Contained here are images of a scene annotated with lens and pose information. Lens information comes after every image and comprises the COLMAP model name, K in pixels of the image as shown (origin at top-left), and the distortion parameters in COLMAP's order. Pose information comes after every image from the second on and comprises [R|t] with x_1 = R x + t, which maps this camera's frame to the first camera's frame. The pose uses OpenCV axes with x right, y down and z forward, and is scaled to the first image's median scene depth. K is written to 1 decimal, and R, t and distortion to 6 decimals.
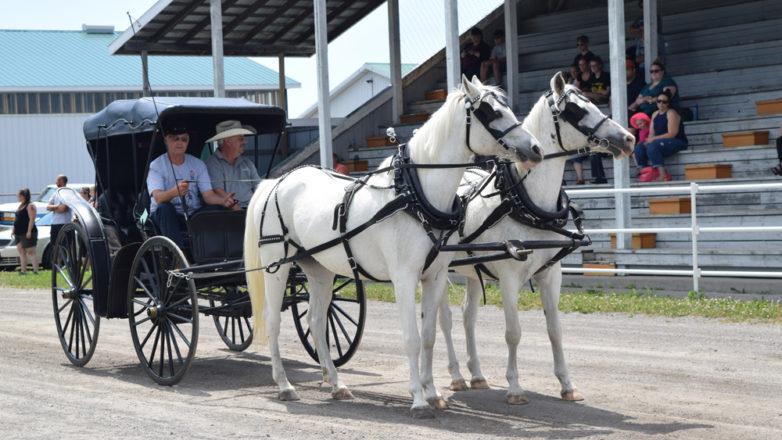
lens RADIAL K [[1700.8, 0, 391.0], [0, 1700.8, 220.0], [0, 0, 1]] dist [0.011229, 0.313842]
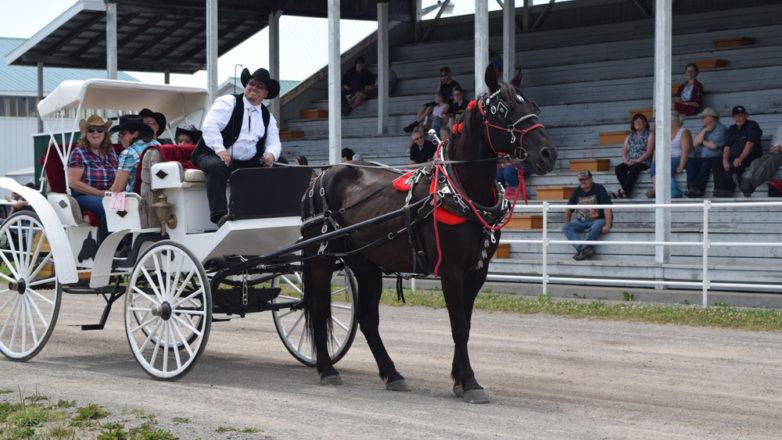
lens RADIAL K [[1700.8, 0, 391.0], [0, 1700.8, 220.0], [0, 0, 1]] dist [0.011229, 0.313842]
pose [[0.995272, 0.033531, 0.091160, -0.025079], [-0.032775, 0.999415, -0.009776, 0.004035], [-0.091434, 0.006742, 0.995788, -0.114183]]
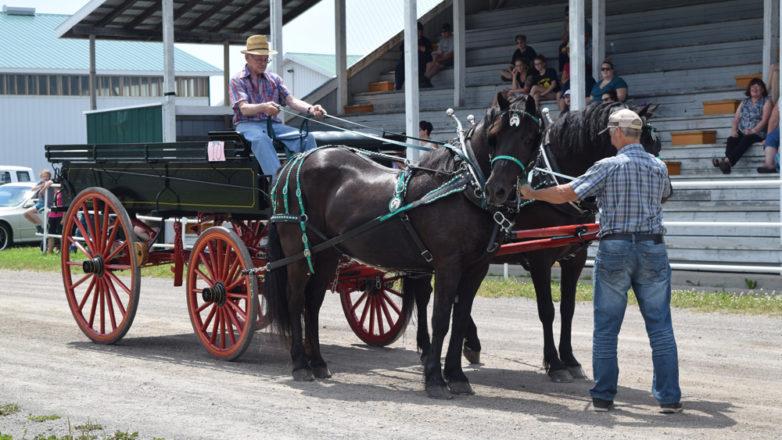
lens RADIAL K [[1700.8, 0, 391.0], [0, 1700.8, 220.0], [0, 0, 1]] dist [0.011229, 0.313842]
pose [[0.997922, 0.022946, 0.060210, -0.034415], [-0.023254, 0.999720, 0.004431, 0.001947], [-0.060092, -0.005821, 0.998176, -0.020966]]
